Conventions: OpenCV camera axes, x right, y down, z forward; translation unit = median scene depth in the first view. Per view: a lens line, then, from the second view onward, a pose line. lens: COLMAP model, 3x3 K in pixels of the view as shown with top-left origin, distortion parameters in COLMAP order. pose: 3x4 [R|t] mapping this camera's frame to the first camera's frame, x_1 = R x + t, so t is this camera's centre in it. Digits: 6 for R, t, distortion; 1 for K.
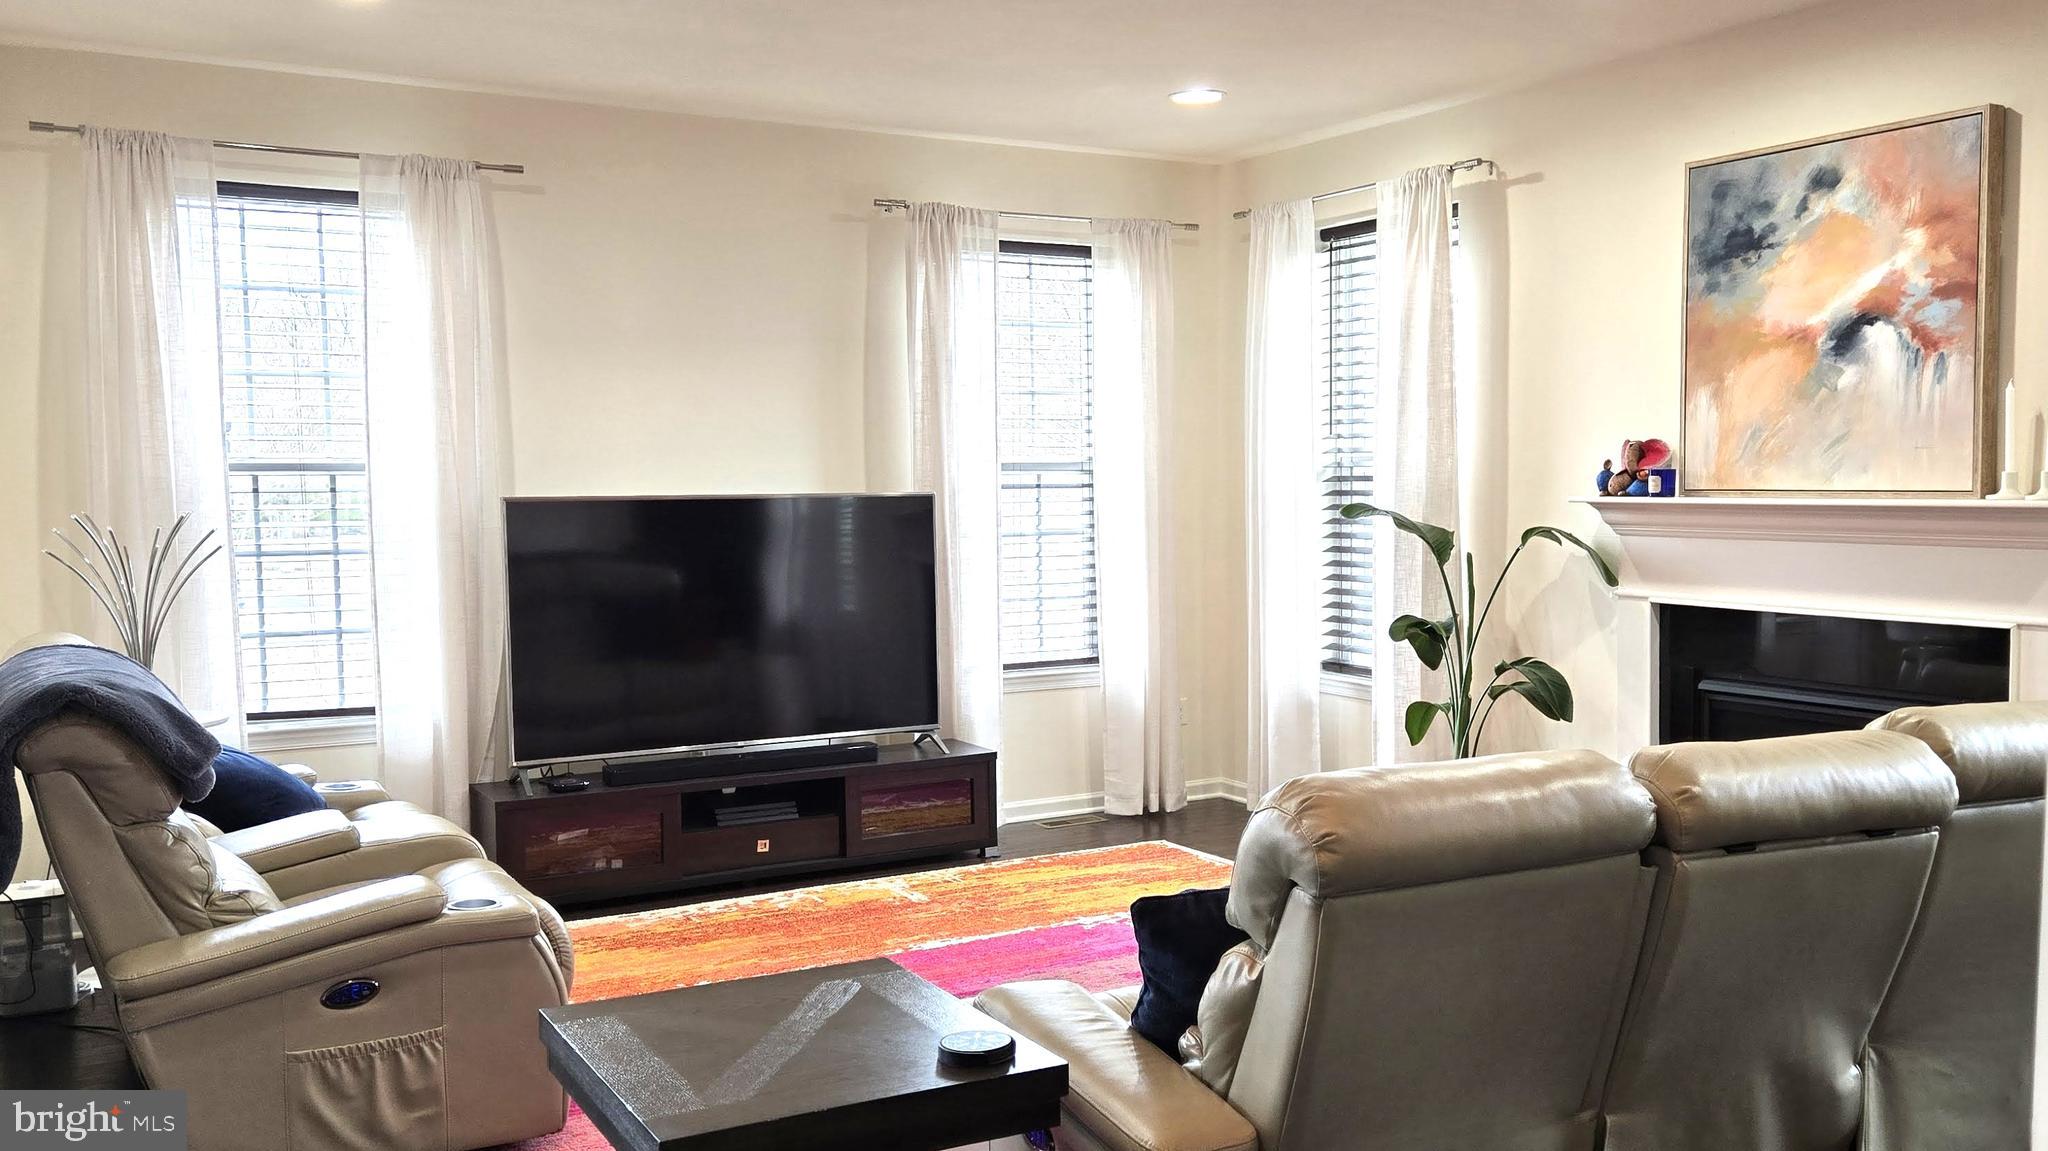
lens RADIAL K [[1658.0, 0, 1024.0], [0, 1658.0, 575.5], [0, 0, 1]] dist [0.004373, -0.001421]
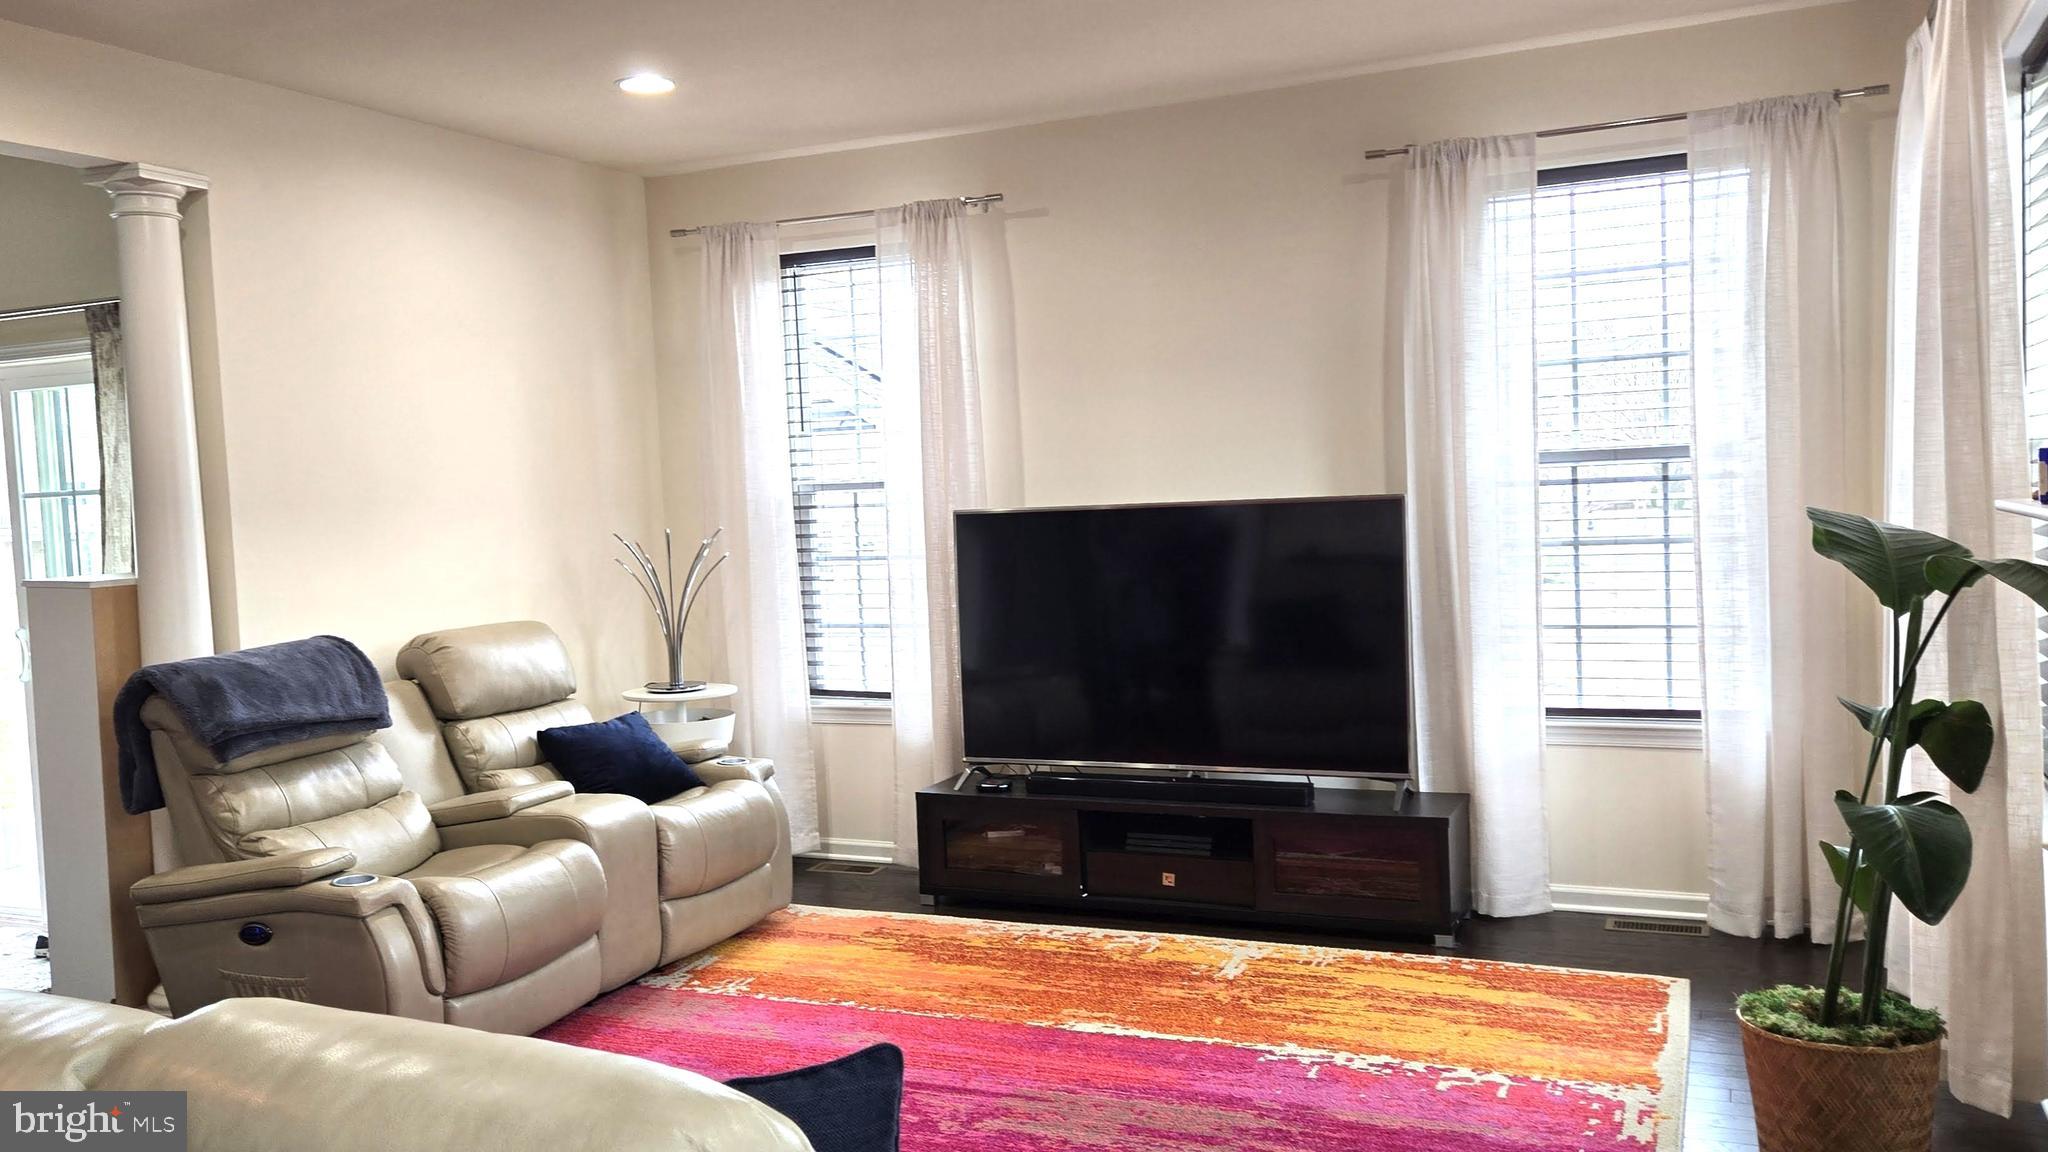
lens RADIAL K [[1508.1, 0, 1024.0], [0, 1508.1, 576.0], [0, 0, 1]] dist [0.042291, -0.051912]
pose [[0.616682, 0.026458, -0.786768, 0.489466], [-0.011750, 0.999633, 0.024406, -0.029377], [0.787125, -0.005806, 0.616766, 0.439796]]
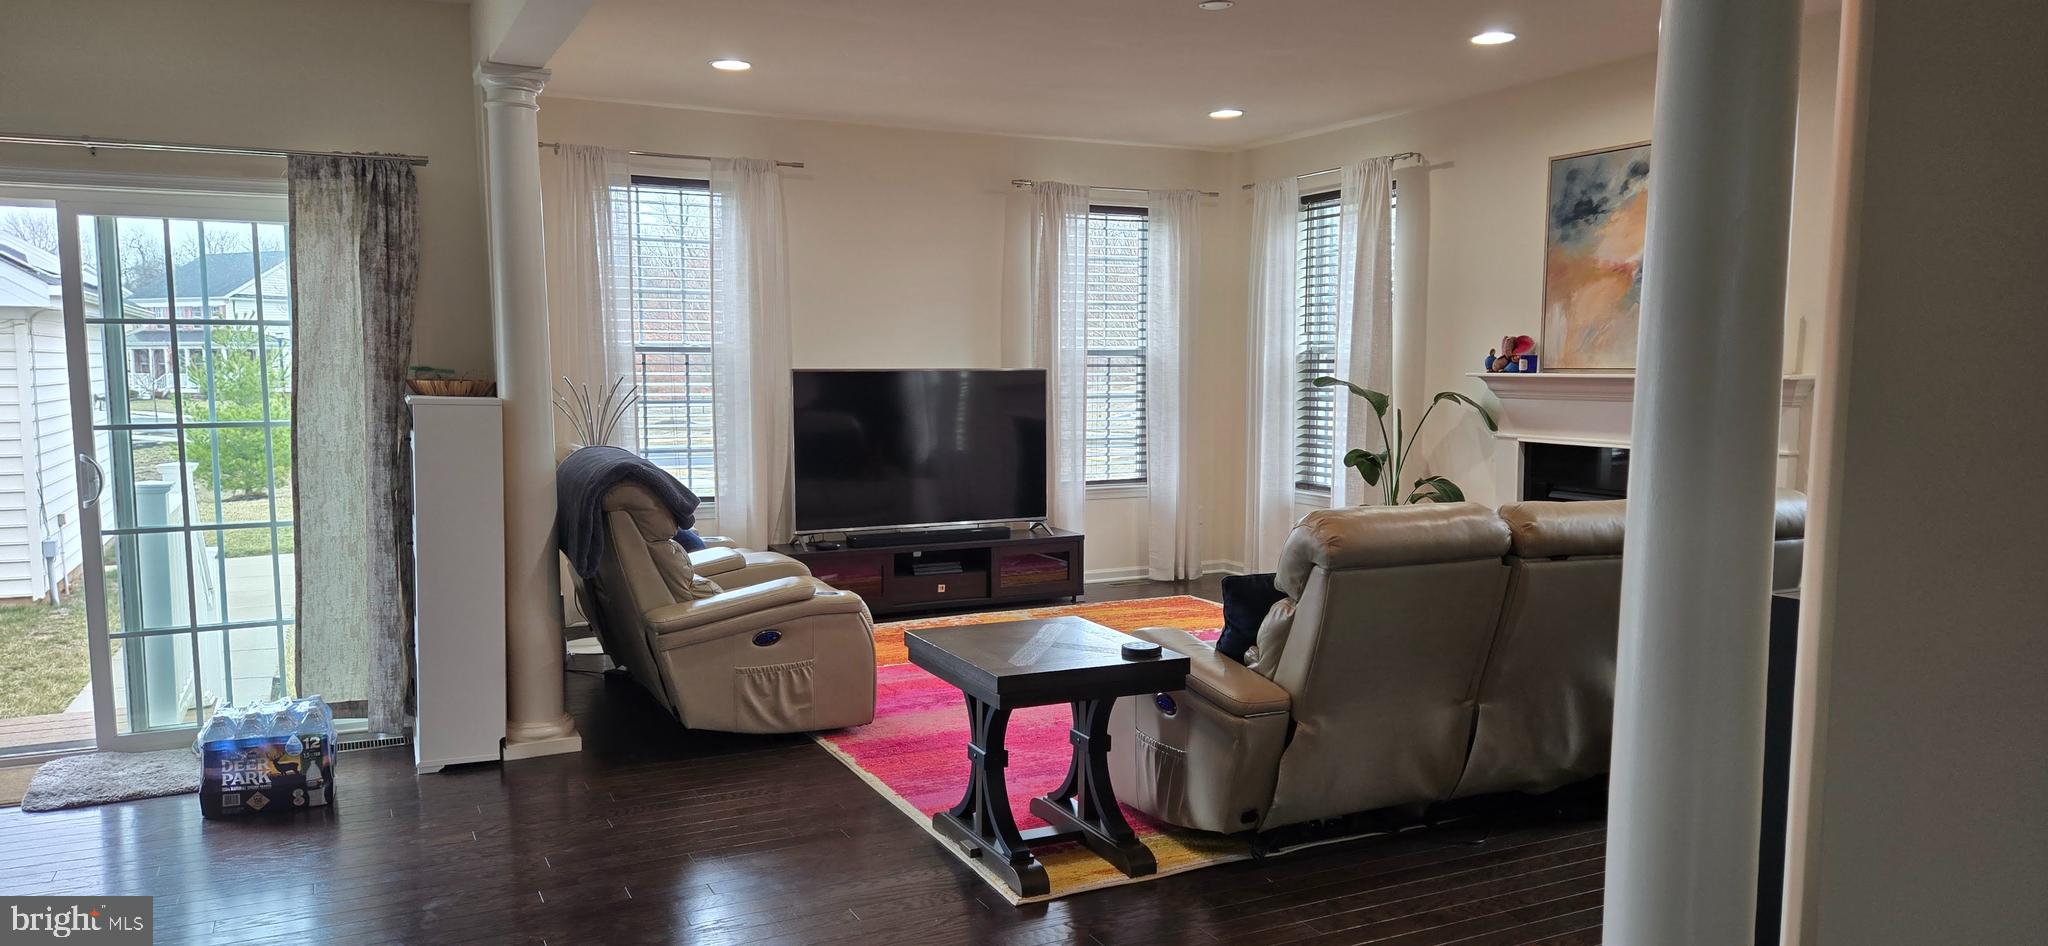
lens RADIAL K [[1268.8, 0, 924.8], [0, 1268.8, 481.8], [0, 0, 1]] dist [-0.001886, -0.001682]
pose [[0.996397, 0.014128, -0.083623, -0.077136], [-0.011464, 0.999414, 0.032247, 0.022445], [0.084029, -0.031172, 0.995976, -0.232351]]
